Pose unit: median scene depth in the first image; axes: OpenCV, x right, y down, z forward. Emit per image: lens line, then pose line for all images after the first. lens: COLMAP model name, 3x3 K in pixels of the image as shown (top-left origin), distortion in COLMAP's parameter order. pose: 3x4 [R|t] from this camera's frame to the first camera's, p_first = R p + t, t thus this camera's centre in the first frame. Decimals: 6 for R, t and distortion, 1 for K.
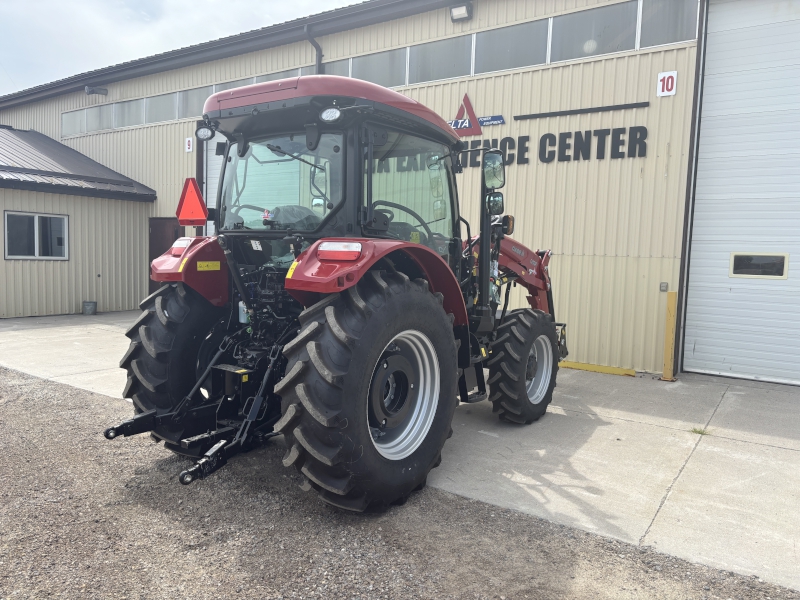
lens RADIAL K [[622.2, 0, 398.4], [0, 622.2, 290.1], [0, 0, 1]] dist [0.004517, 0.006036]
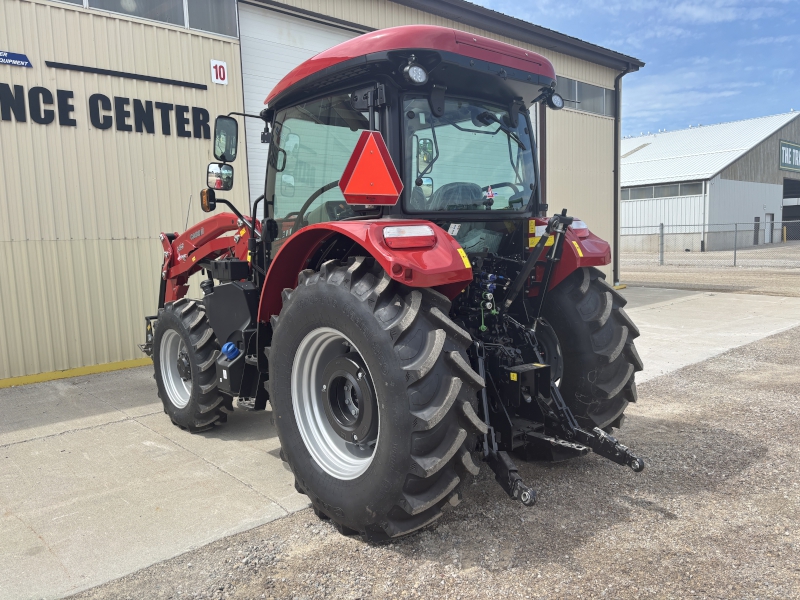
lens RADIAL K [[607.0, 0, 400.0], [0, 607.0, 300.0], [0, 0, 1]] dist [0.055501, -0.075560]
pose [[0.219431, -0.150320, 0.963978, -0.558395], [0.079770, 0.987515, 0.135832, -0.060680], [-0.972362, 0.047091, 0.228682, 0.462703]]
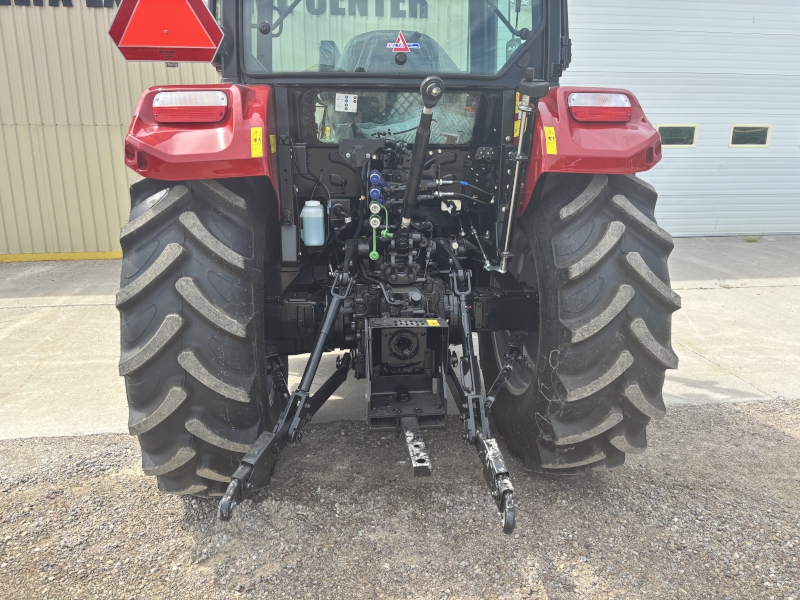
lens RADIAL K [[607.0, 0, 400.0], [0, 607.0, 300.0], [0, 0, 1]] dist [0.055501, -0.075560]
pose [[0.733042, -0.206081, 0.648213, -0.326400], [0.054957, 0.967826, 0.245545, -0.029054], [-0.677960, -0.144371, 0.720783, 0.287467]]
